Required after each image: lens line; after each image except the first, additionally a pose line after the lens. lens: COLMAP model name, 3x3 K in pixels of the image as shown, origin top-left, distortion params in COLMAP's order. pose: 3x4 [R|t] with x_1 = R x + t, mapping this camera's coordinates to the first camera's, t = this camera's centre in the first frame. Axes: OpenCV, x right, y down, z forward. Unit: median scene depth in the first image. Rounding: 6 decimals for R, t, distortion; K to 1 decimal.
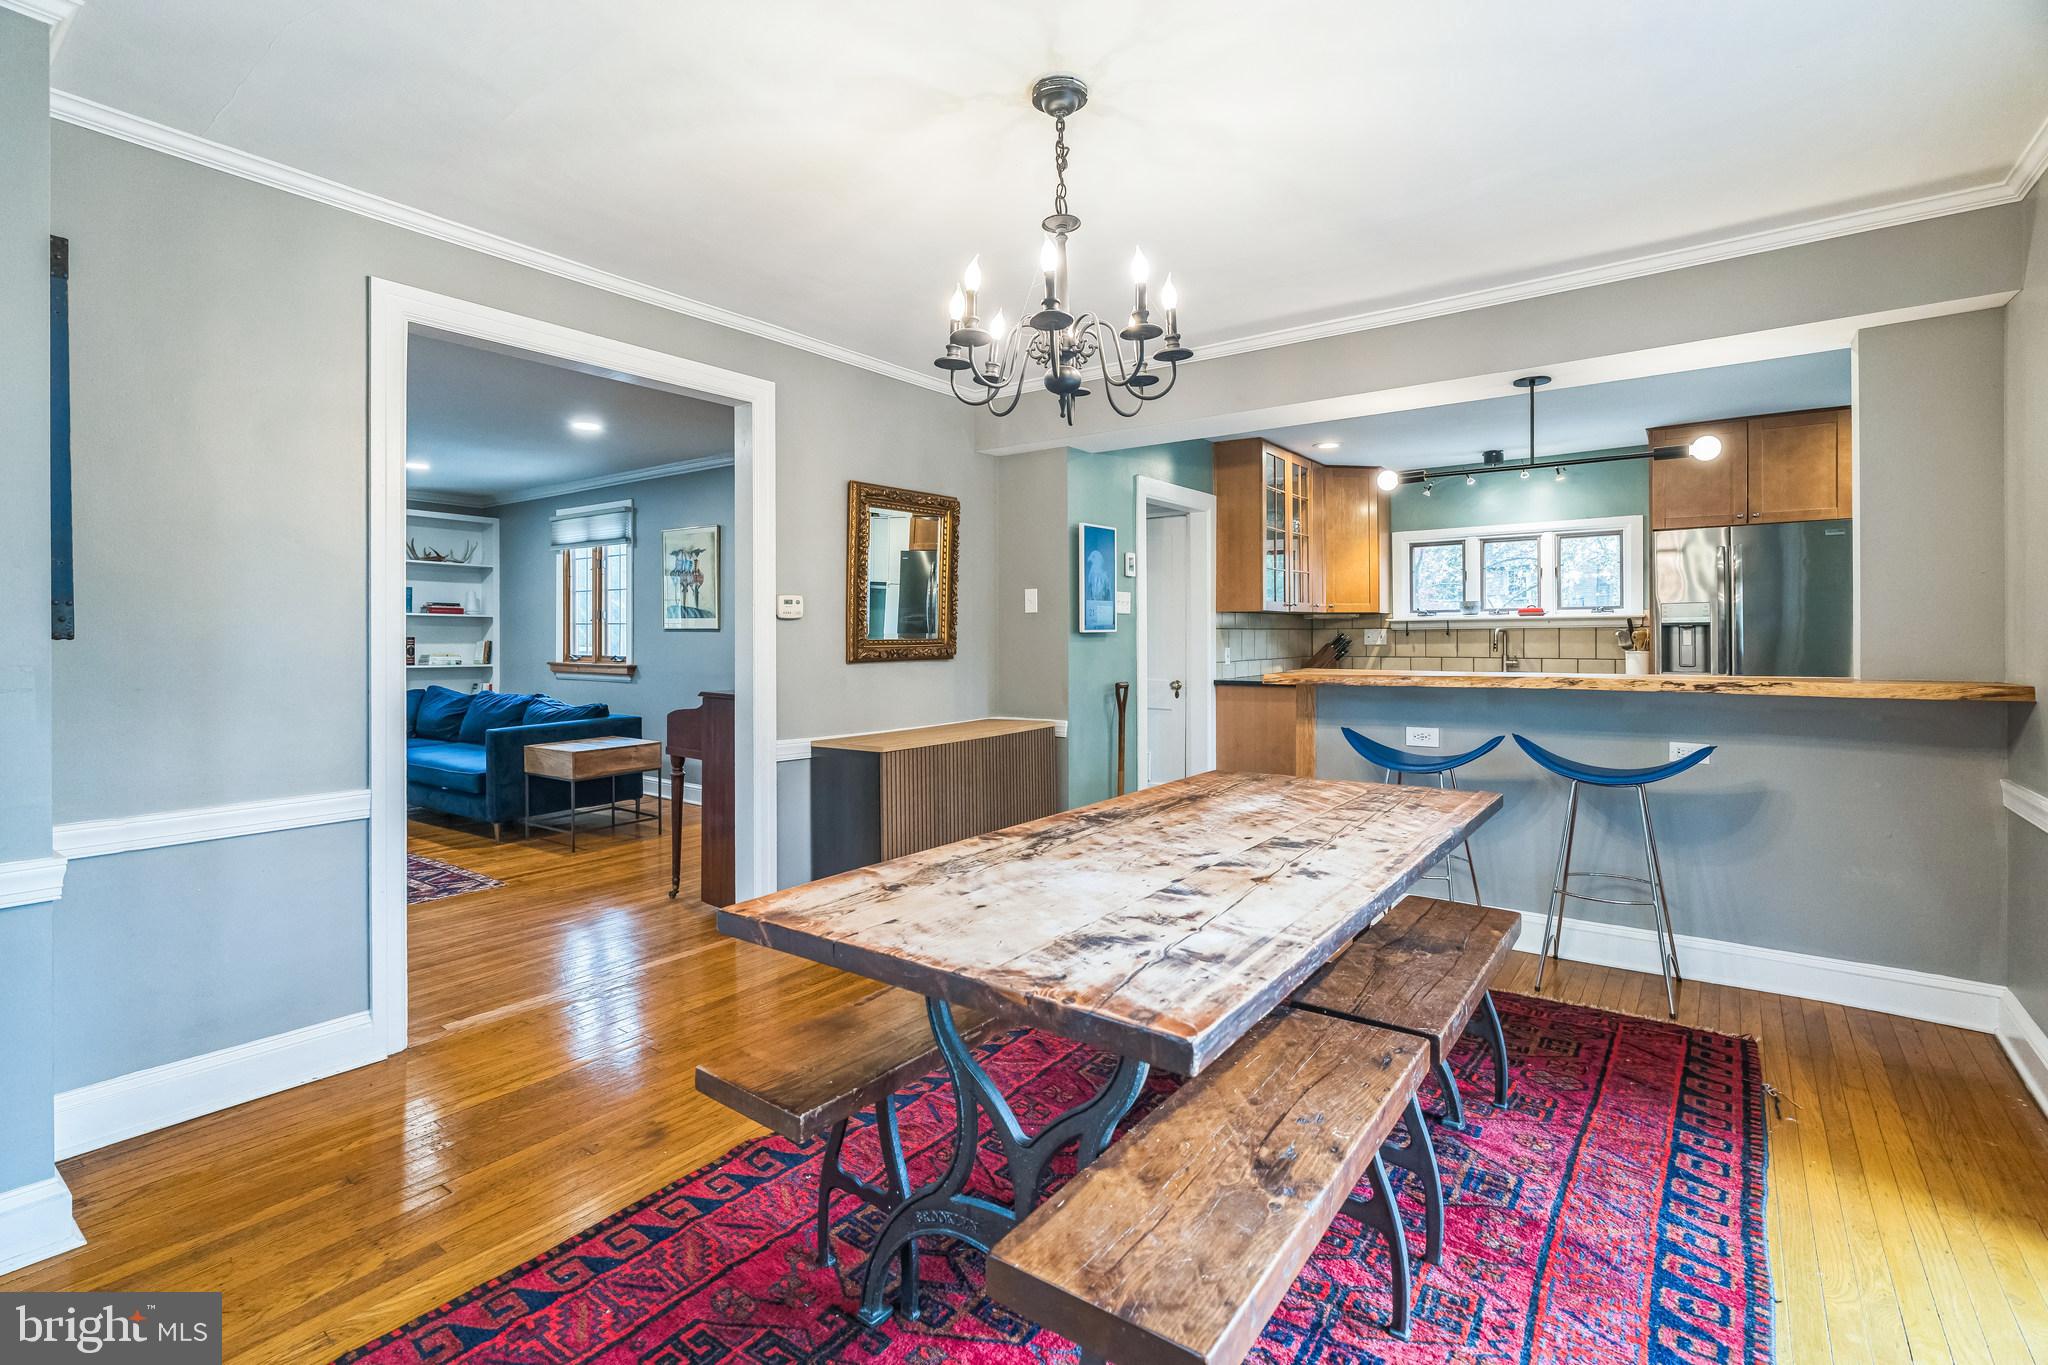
lens RADIAL K [[943.4, 0, 1000.5], [0, 943.4, 637.0], [0, 0, 1]] dist [-0.009368, 0.004612]
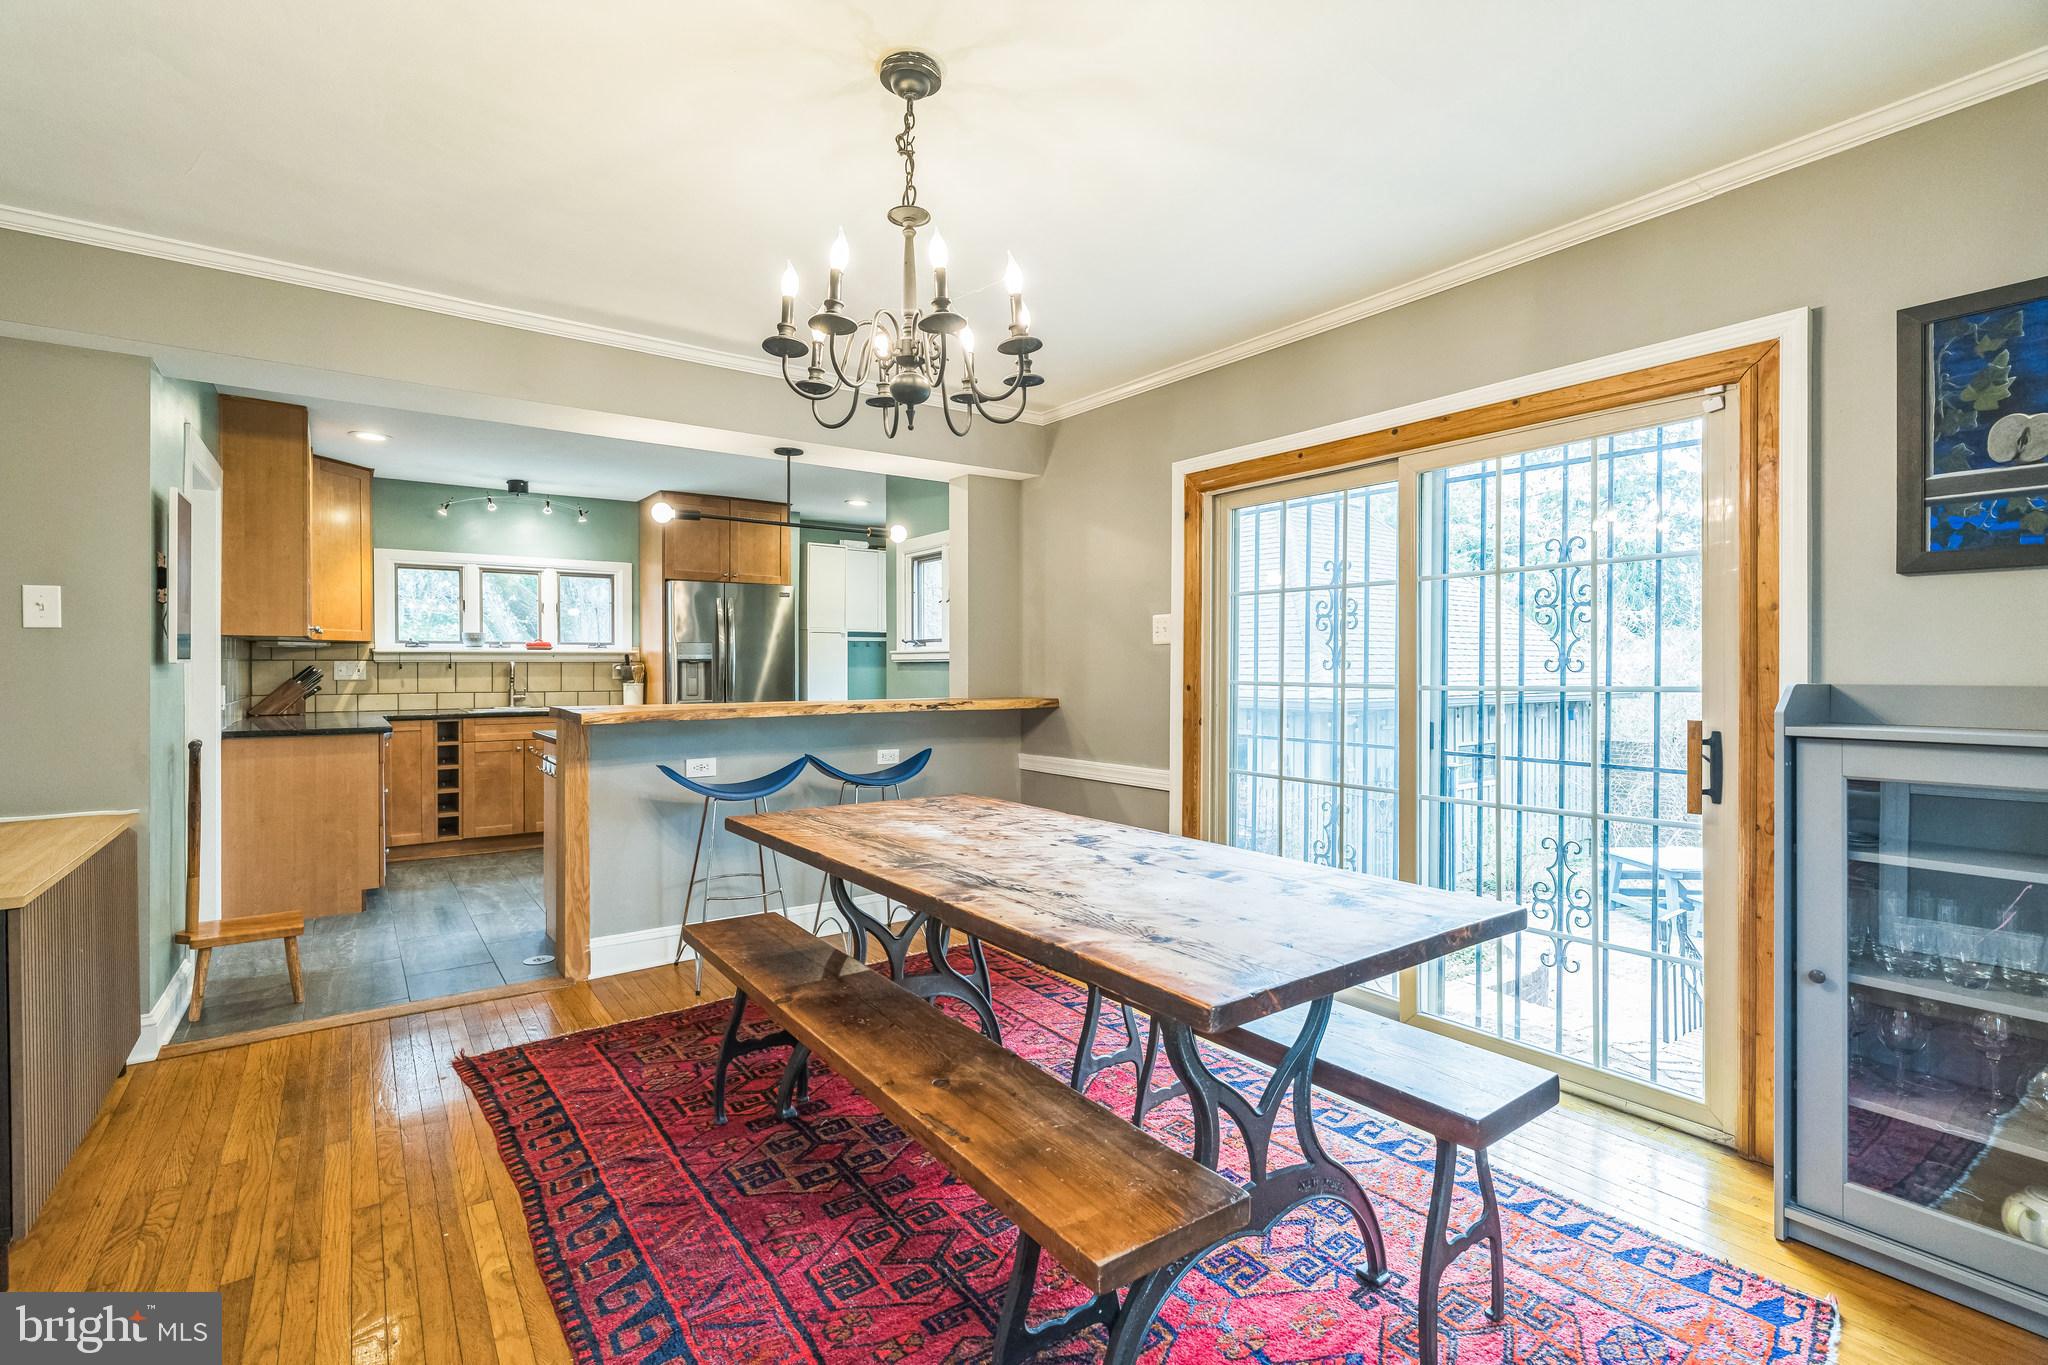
lens RADIAL K [[943.4, 0, 1030.1], [0, 943.4, 667.9], [0, 0, 1]] dist [-0.009368, 0.004612]
pose [[0.289067, 0.004124, 0.957300, -0.256774], [-0.001096, 0.999991, -0.003977, 0.000312], [-0.957308, 0.000100, 0.289069, 0.206877]]
